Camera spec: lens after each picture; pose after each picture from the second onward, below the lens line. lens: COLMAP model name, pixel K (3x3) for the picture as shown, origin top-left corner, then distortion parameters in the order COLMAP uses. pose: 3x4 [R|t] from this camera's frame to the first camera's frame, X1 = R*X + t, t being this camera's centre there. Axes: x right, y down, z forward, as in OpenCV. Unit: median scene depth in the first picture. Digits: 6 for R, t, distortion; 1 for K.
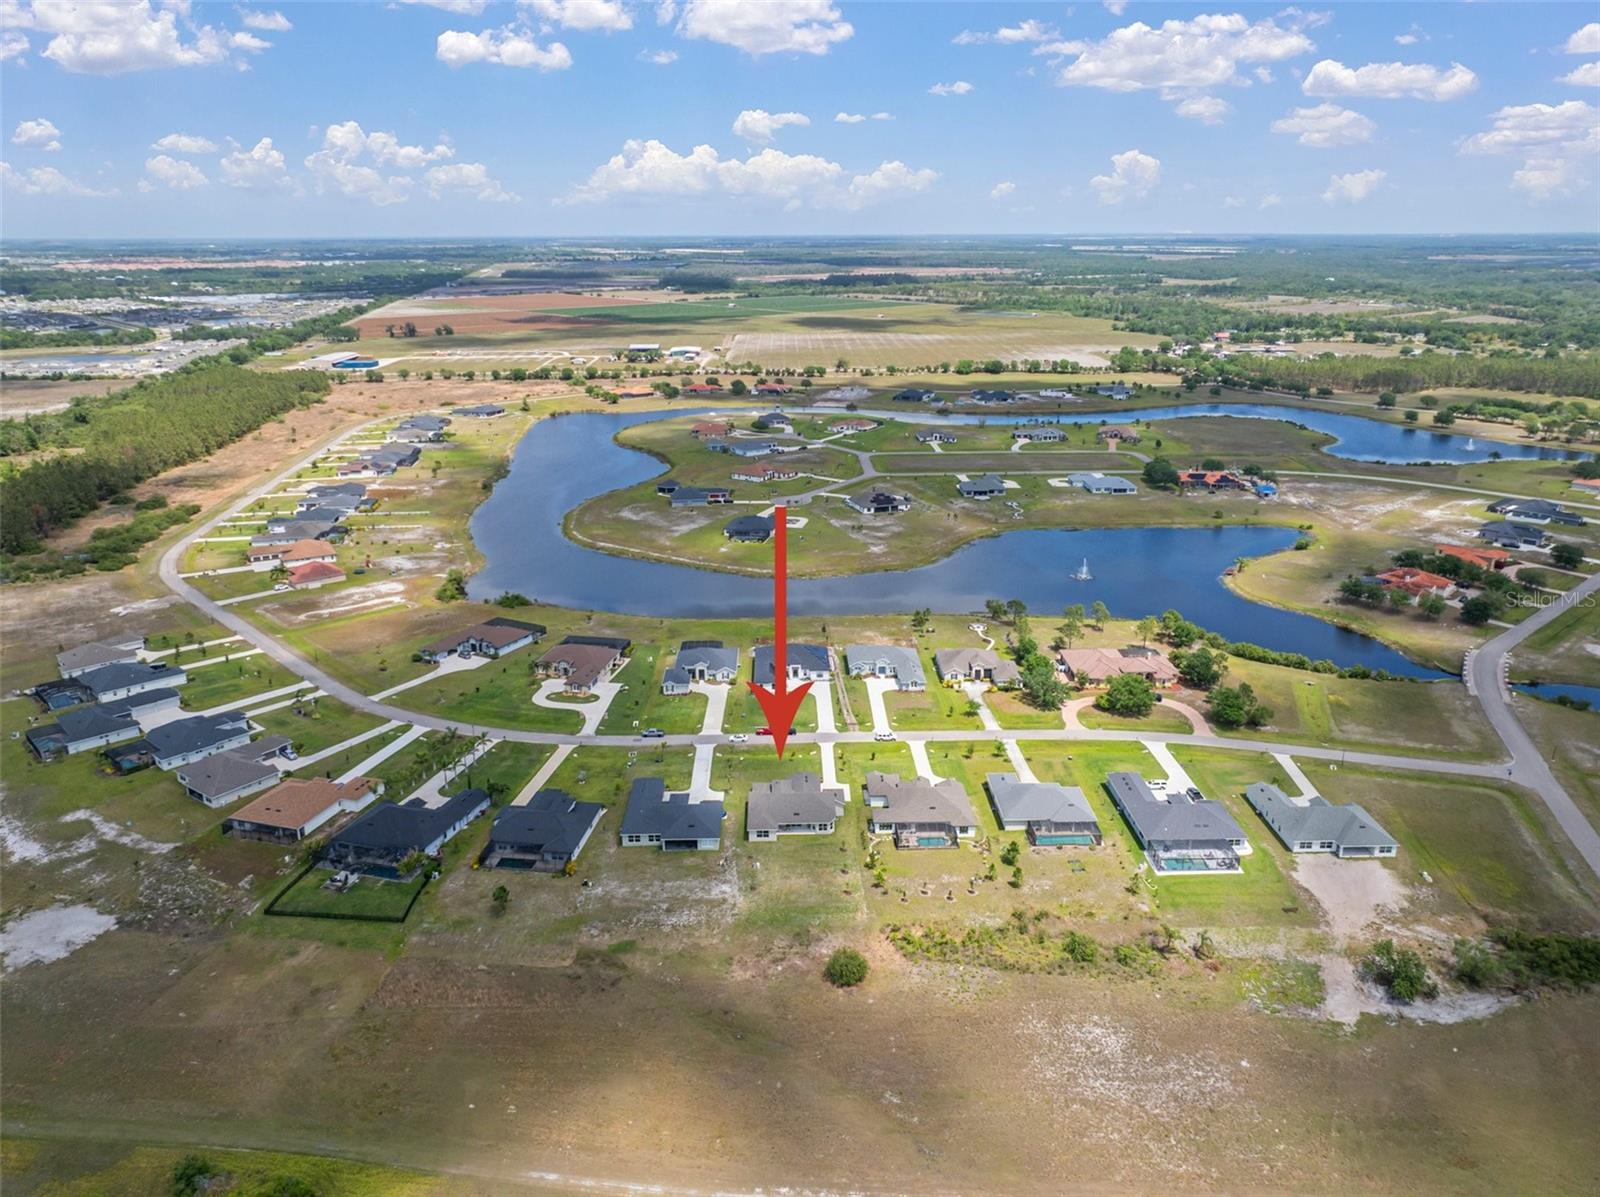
lens RADIAL K [[1141.4, 0, 800.0], [0, 1141.4, 598.5], [0, 0, 1]] dist [0.002833, -0.002955]
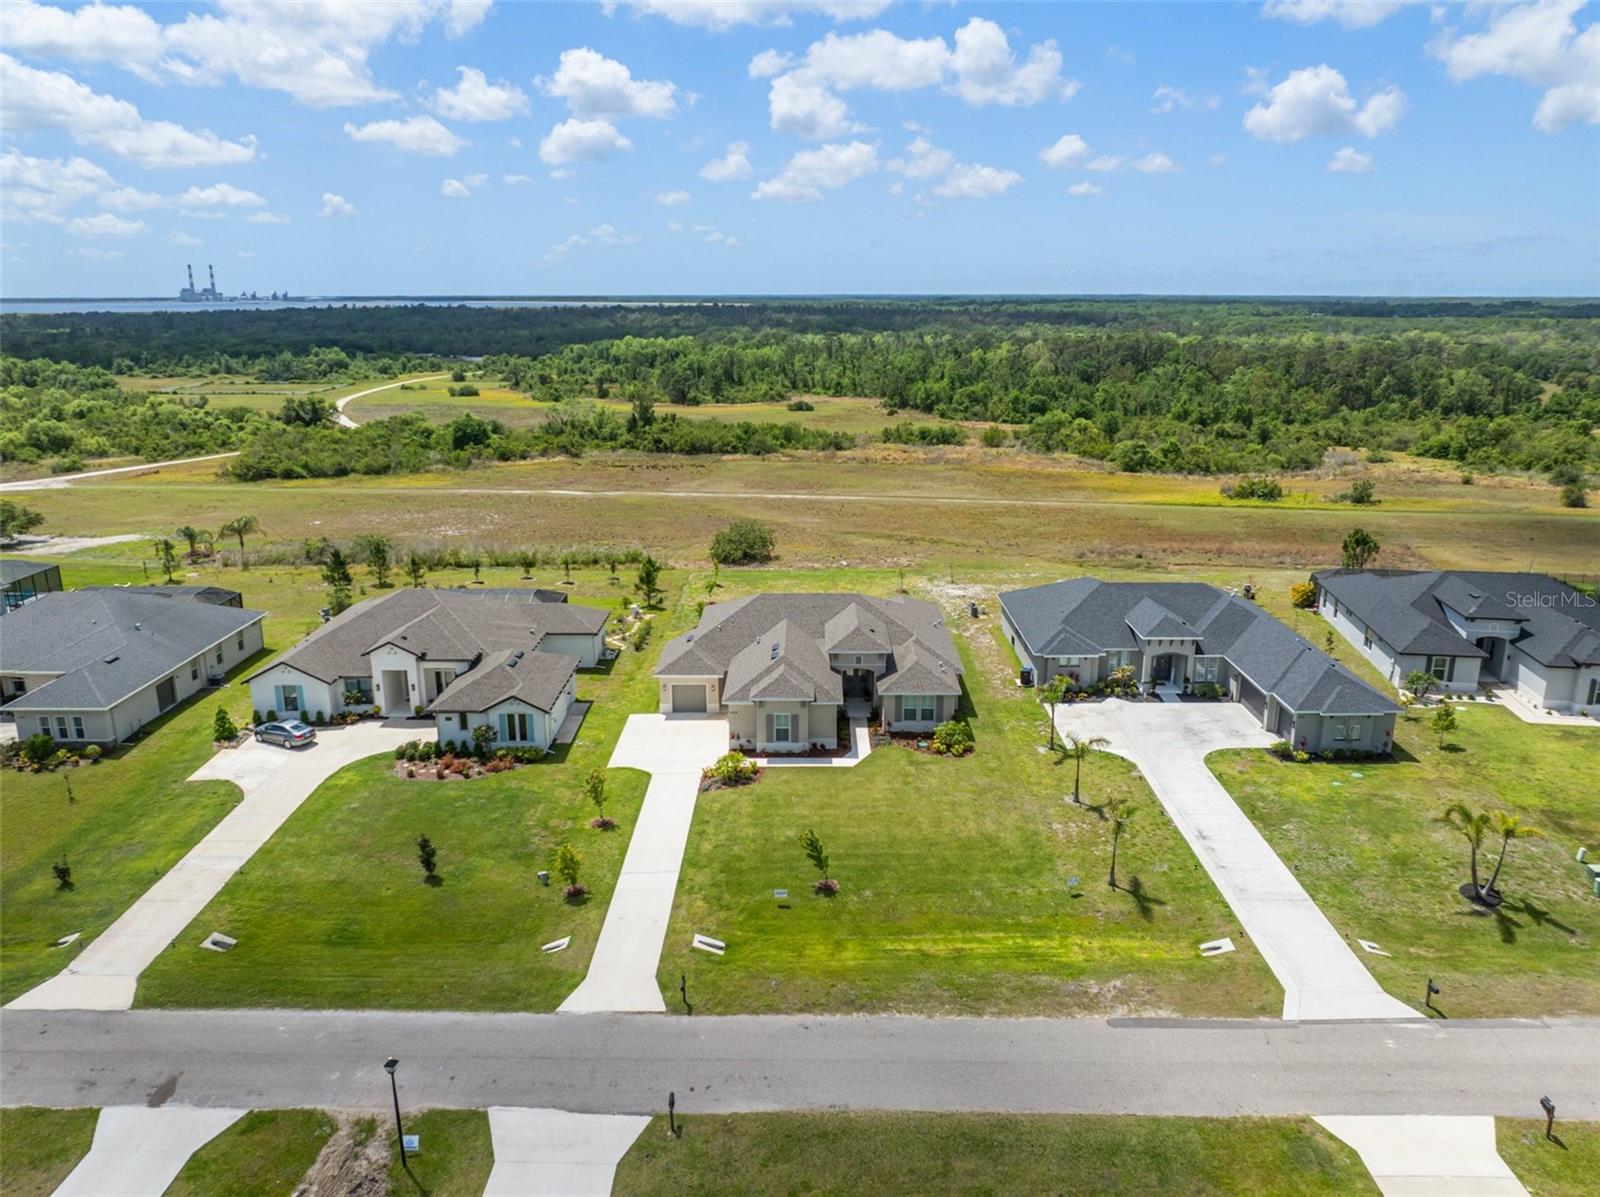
lens RADIAL K [[1136.8, 0, 800.0], [0, 1136.8, 598.5], [0, 0, 1]] dist [-0.003535, -0.001541]
pose [[-0.999568, -0.001720, 0.029330, -0.008021], [0.014270, 0.844211, 0.535821, -0.009330], [-0.025682, 0.536008, -0.843822, 1.005856]]
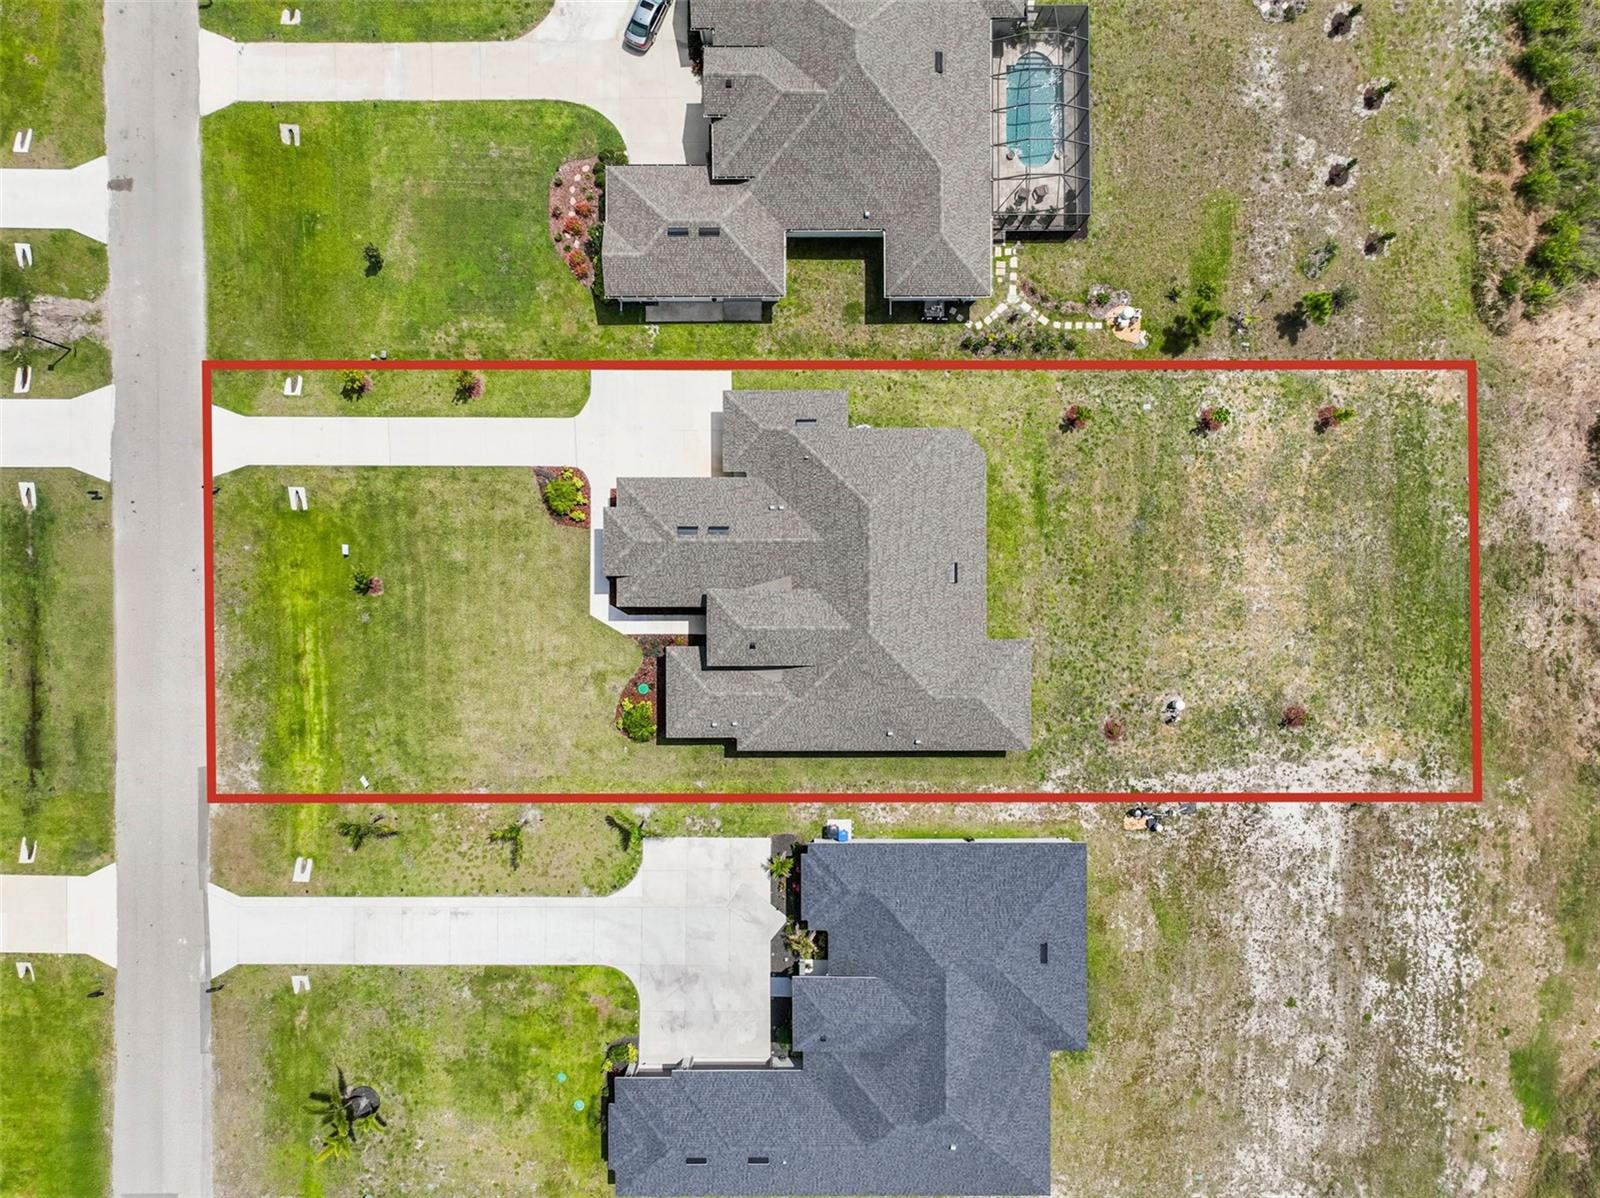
lens RADIAL K [[1127.3, 0, 800.0], [0, 1127.3, 599.0], [0, 0, 1]] dist [0.020553, 0.000087]
pose [[0.019598, -0.999788, -0.006284, -0.006546], [0.305487, 0.000003, 0.952196, -0.061300], [-0.951994, -0.020581, 0.305423, 0.731757]]
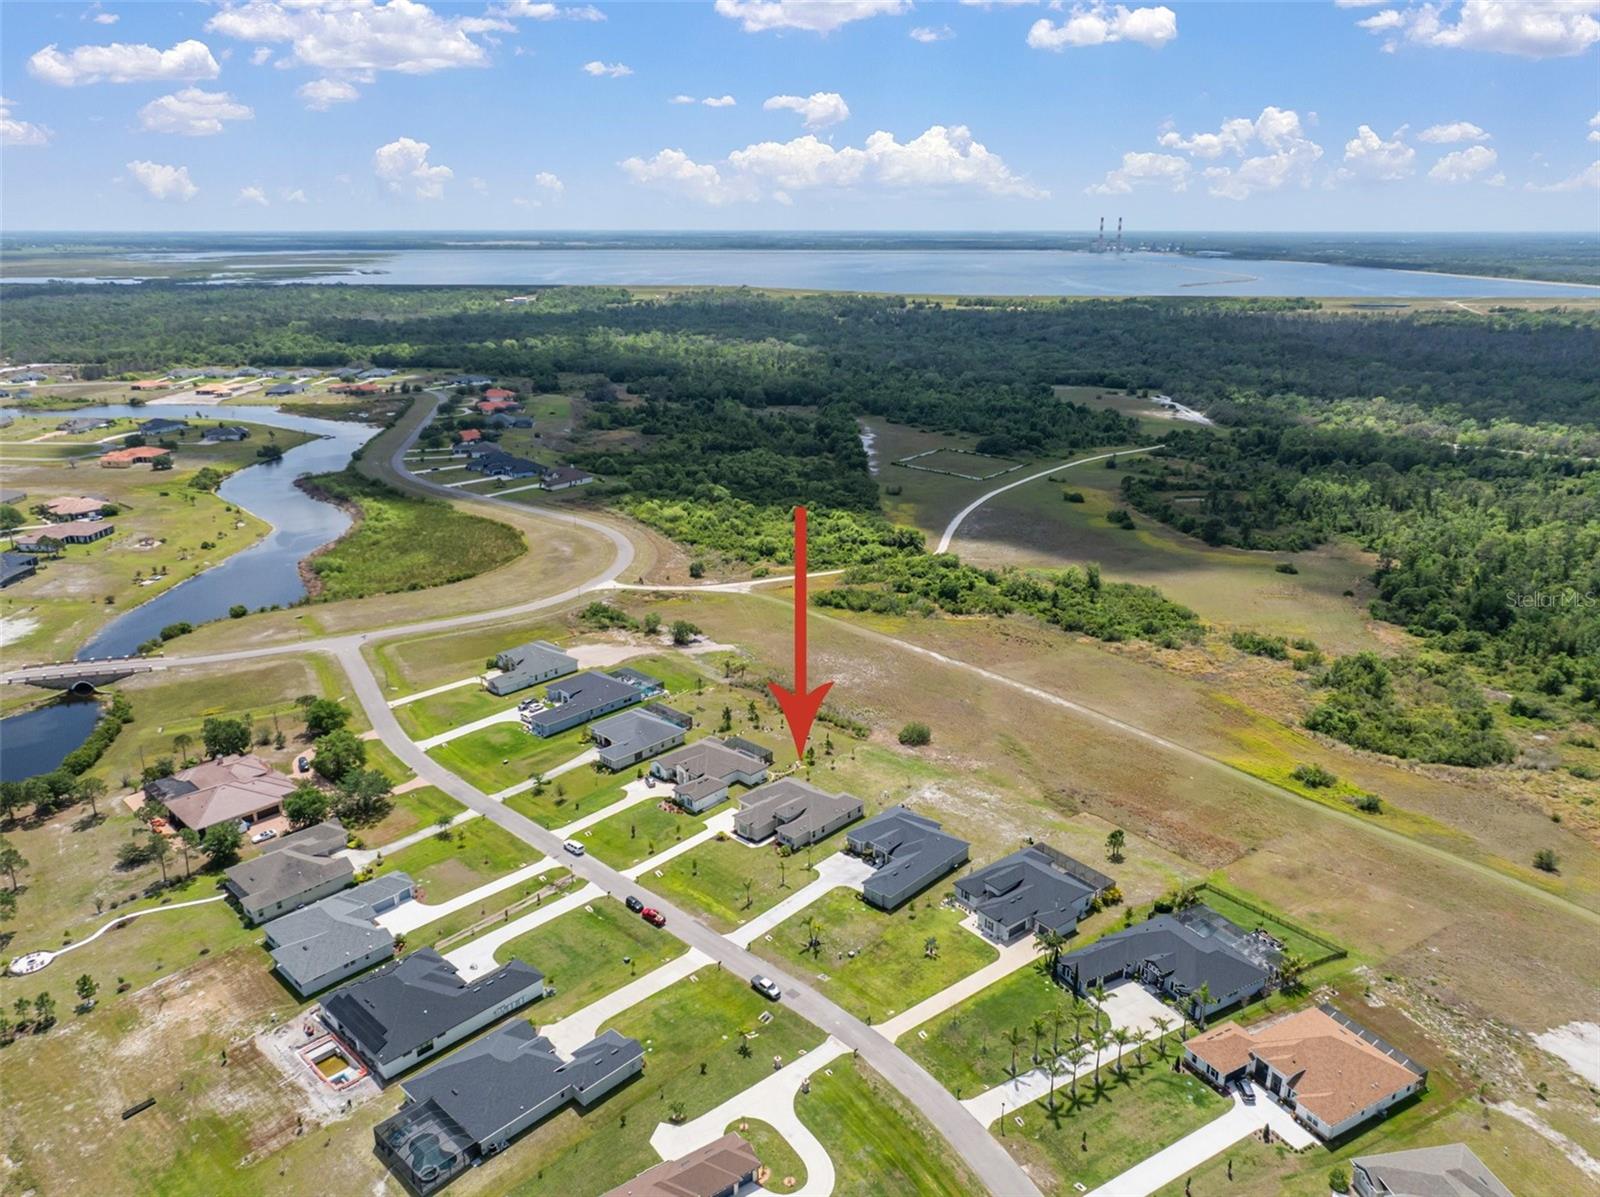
lens RADIAL K [[1136.8, 0, 800.0], [0, 1136.8, 598.5], [0, 0, 1]] dist [-0.003535, -0.001541]
pose [[-0.713659, -0.220160, 0.664997, -0.485039], [0.210588, 0.837981, 0.503428, -0.360254], [-0.668089, 0.499316, -0.551670, 1.140246]]
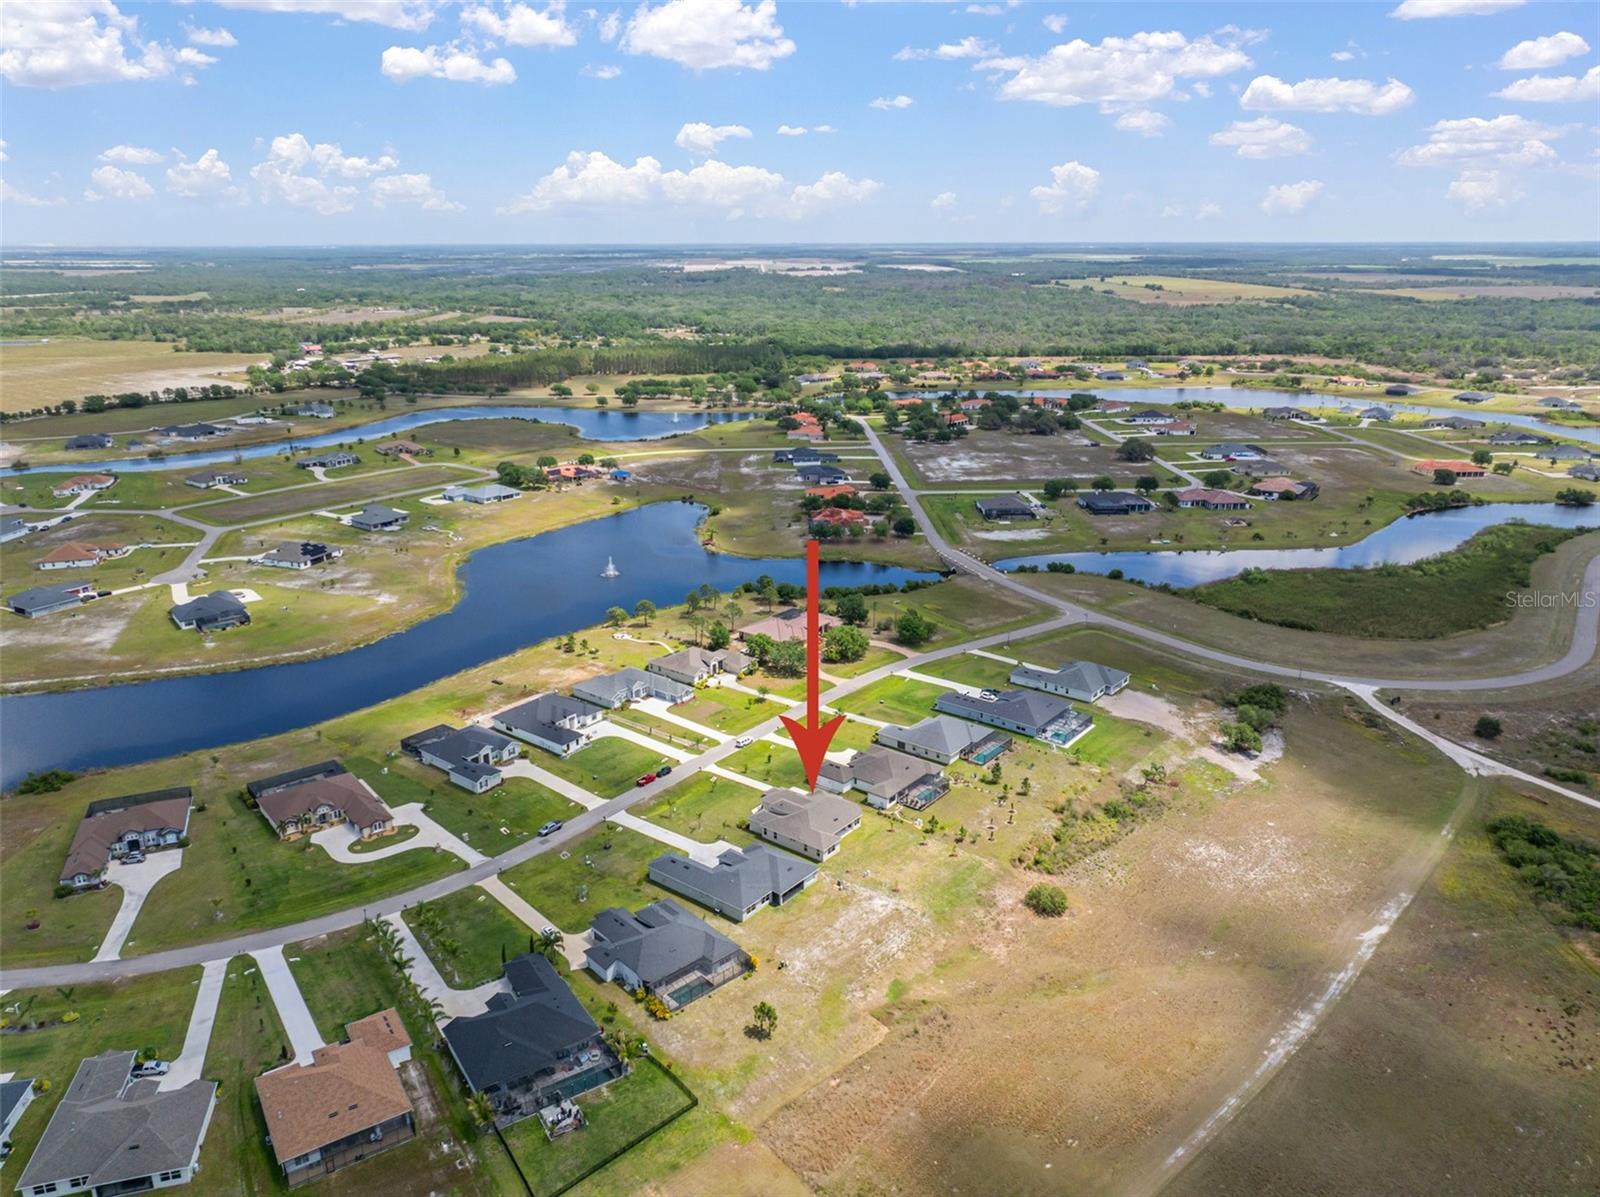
lens RADIAL K [[1116.9, 0, 791.4], [0, 1116.9, 622.6], [0, 0, 1]] dist [-0.009082, -0.002940]
pose [[0.644678, -0.247631, 0.723235, -0.534620], [0.235464, 0.964407, 0.120319, -0.081954], [-0.727287, 0.092729, 0.680040, 0.265247]]
